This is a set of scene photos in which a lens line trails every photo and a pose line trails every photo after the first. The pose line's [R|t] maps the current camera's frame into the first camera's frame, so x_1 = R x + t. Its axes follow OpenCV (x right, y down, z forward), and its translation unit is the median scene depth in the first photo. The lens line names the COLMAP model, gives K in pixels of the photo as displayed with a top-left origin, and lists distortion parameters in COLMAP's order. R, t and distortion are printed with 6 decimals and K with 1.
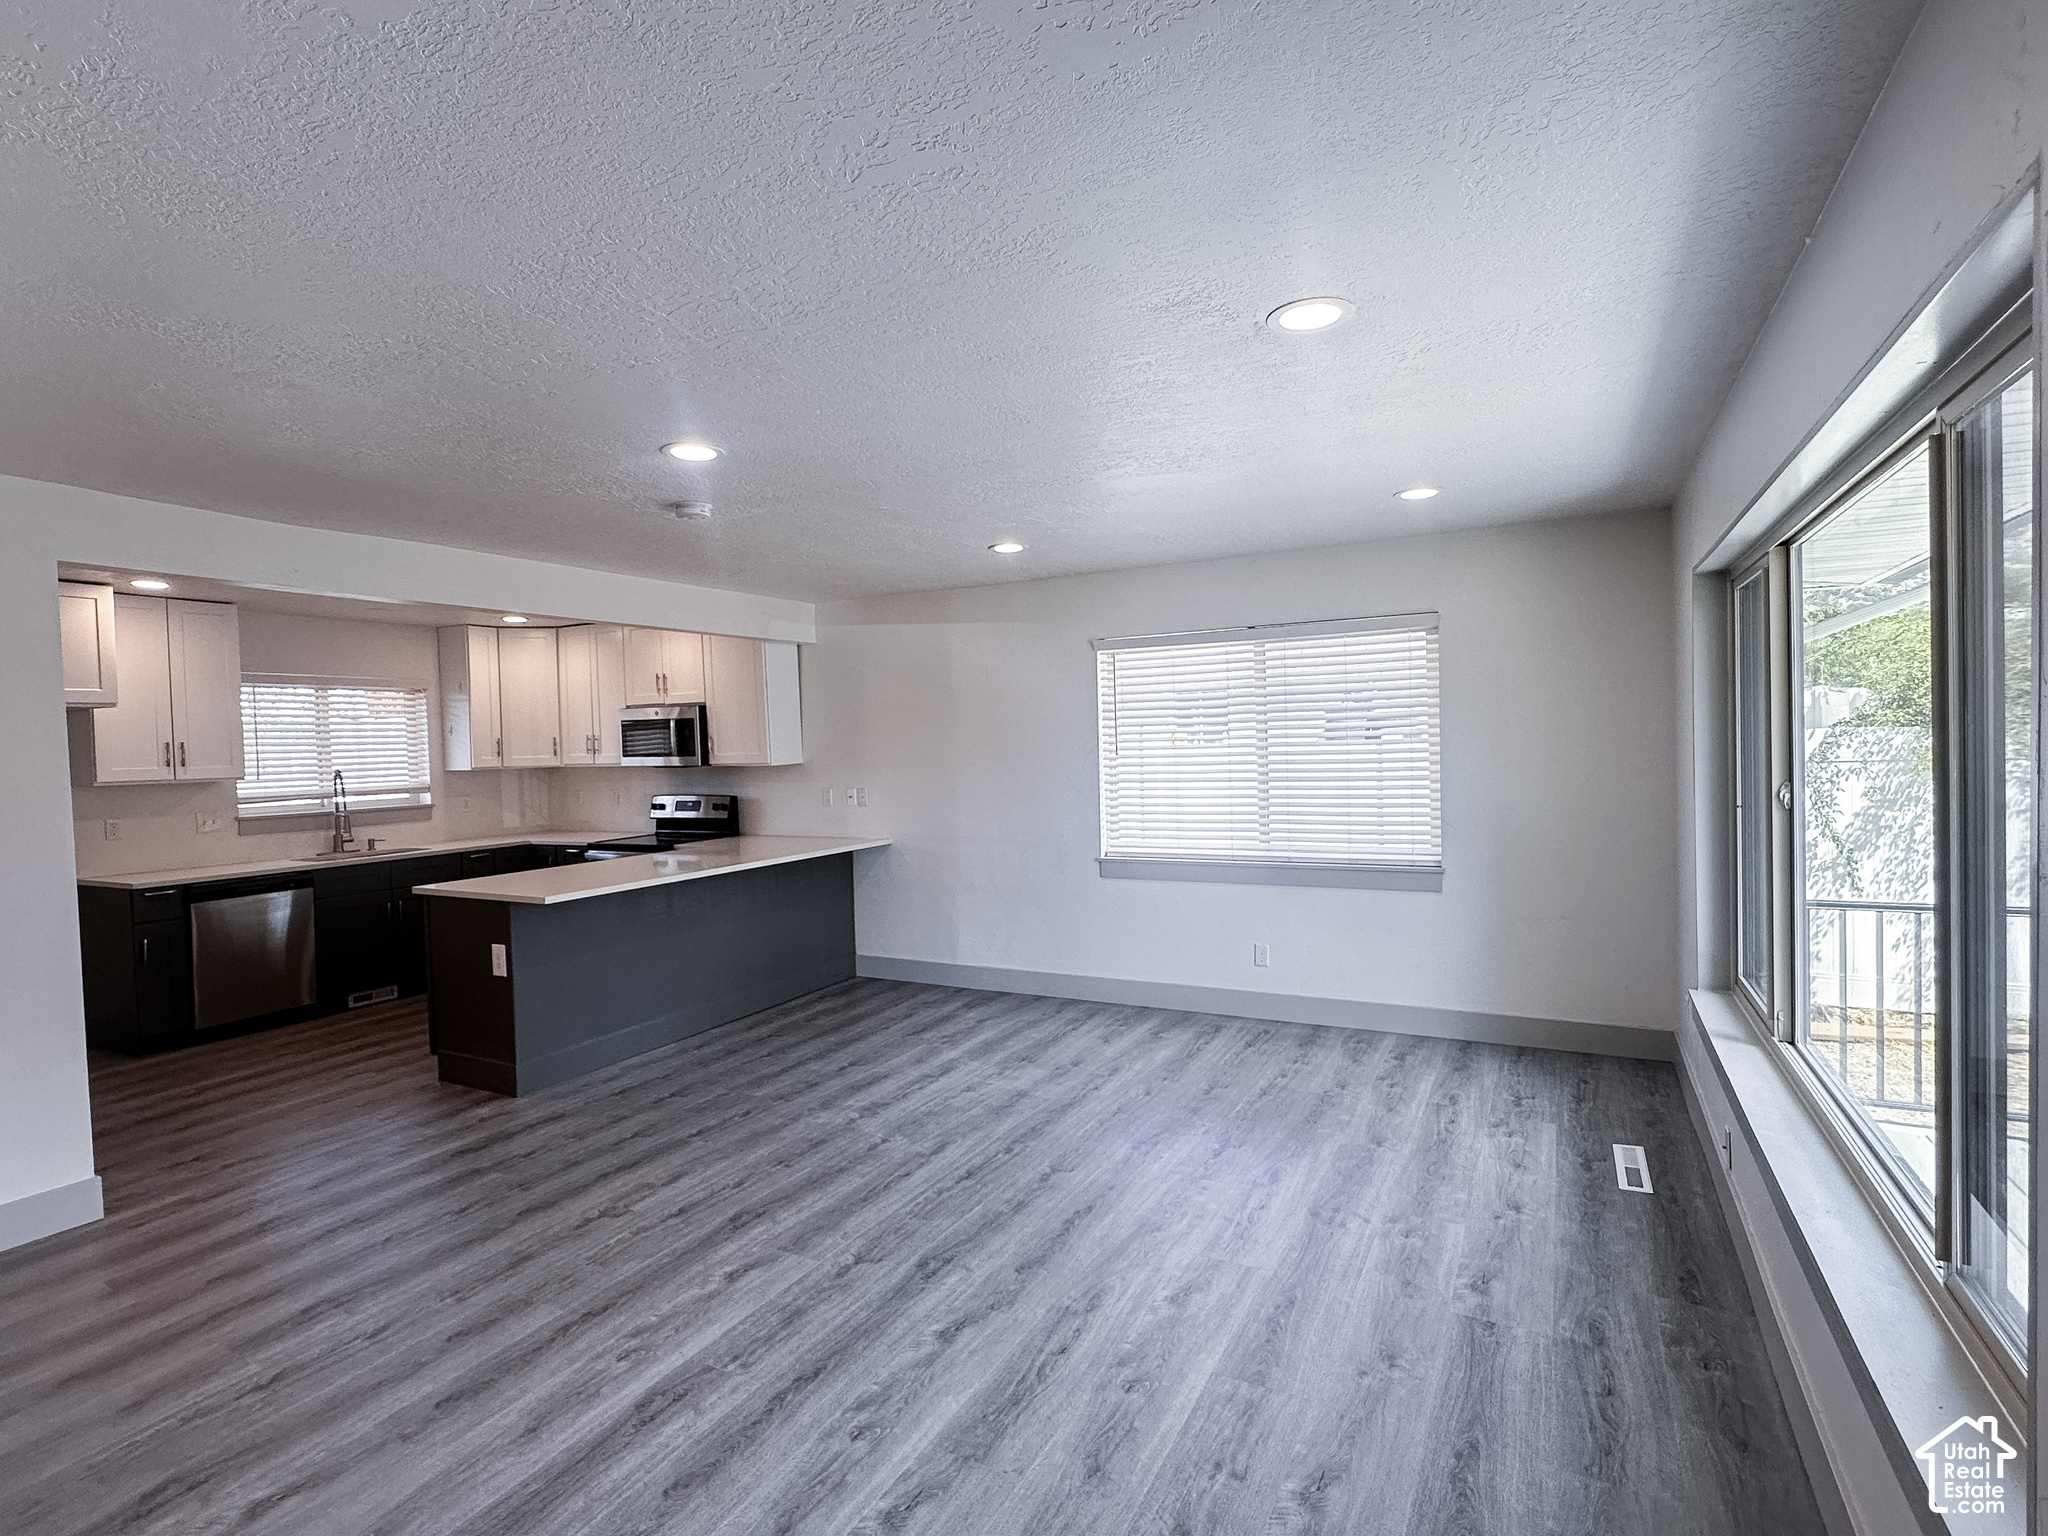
lens RADIAL K [[1001.4, 0, 1019.6], [0, 1001.4, 771.1], [0, 0, 1]] dist [0.001296, -0.000699]
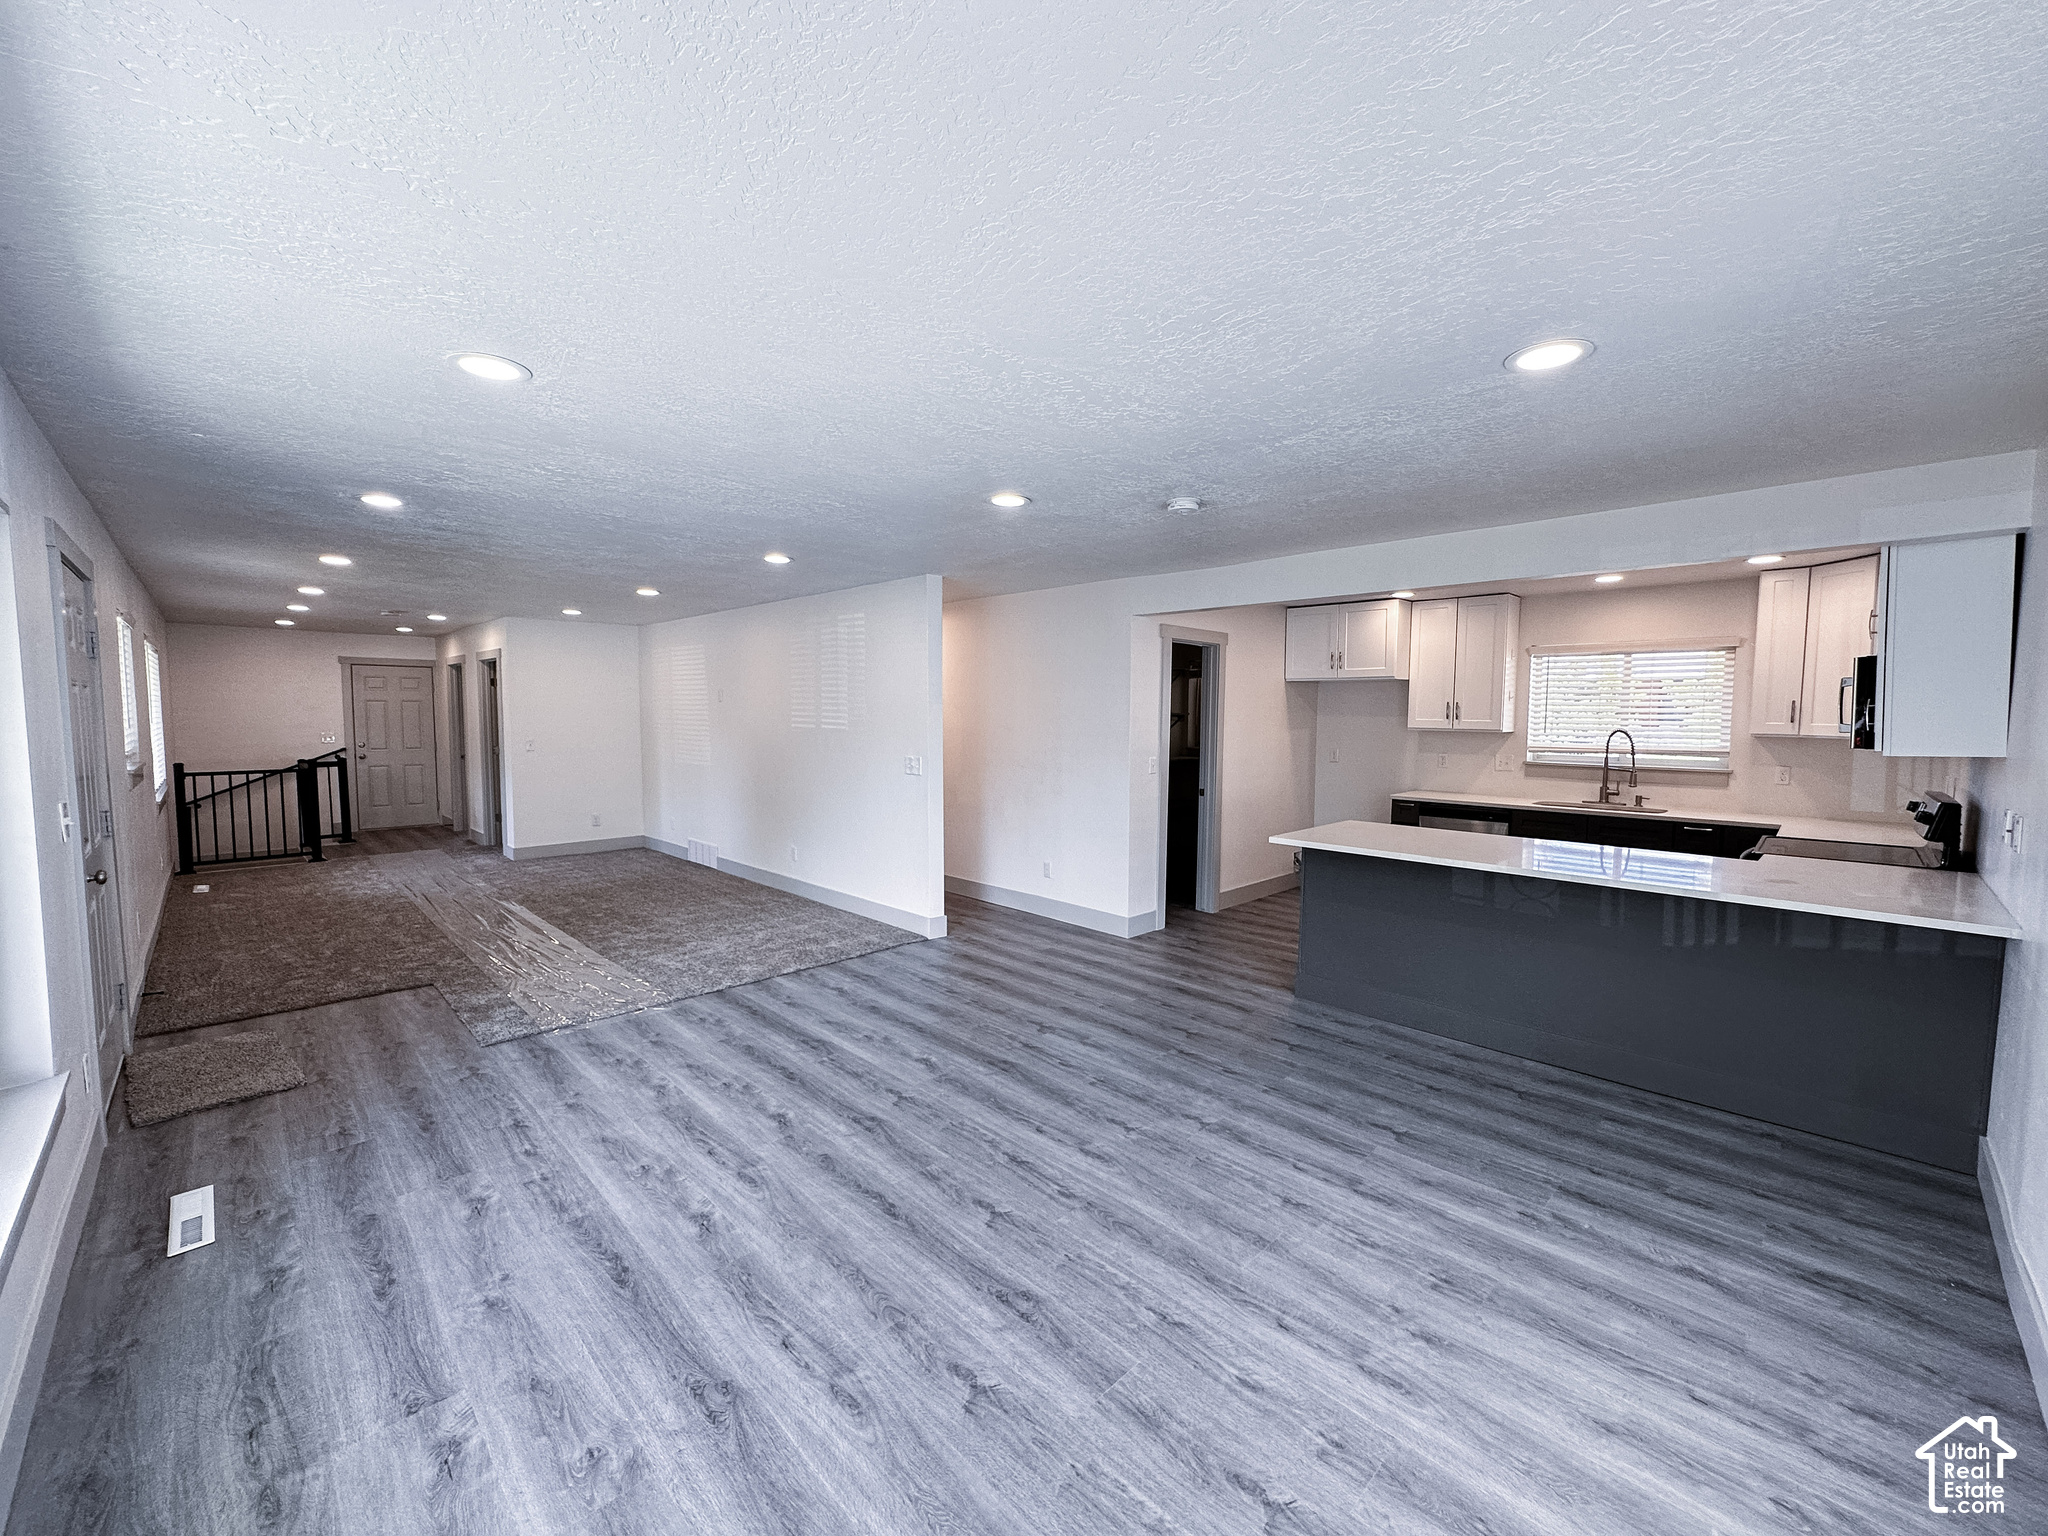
lens RADIAL K [[827.0, 0, 1024.0], [0, 827.0, 760.8], [0, 0, 1]] dist [-0.002431, 0.000143]
pose [[-0.296841, 0.081606, -0.951434, 0.586663], [-0.025117, 0.995330, 0.093208, -0.053568], [0.954597, 0.051565, -0.293405, 1.045743]]
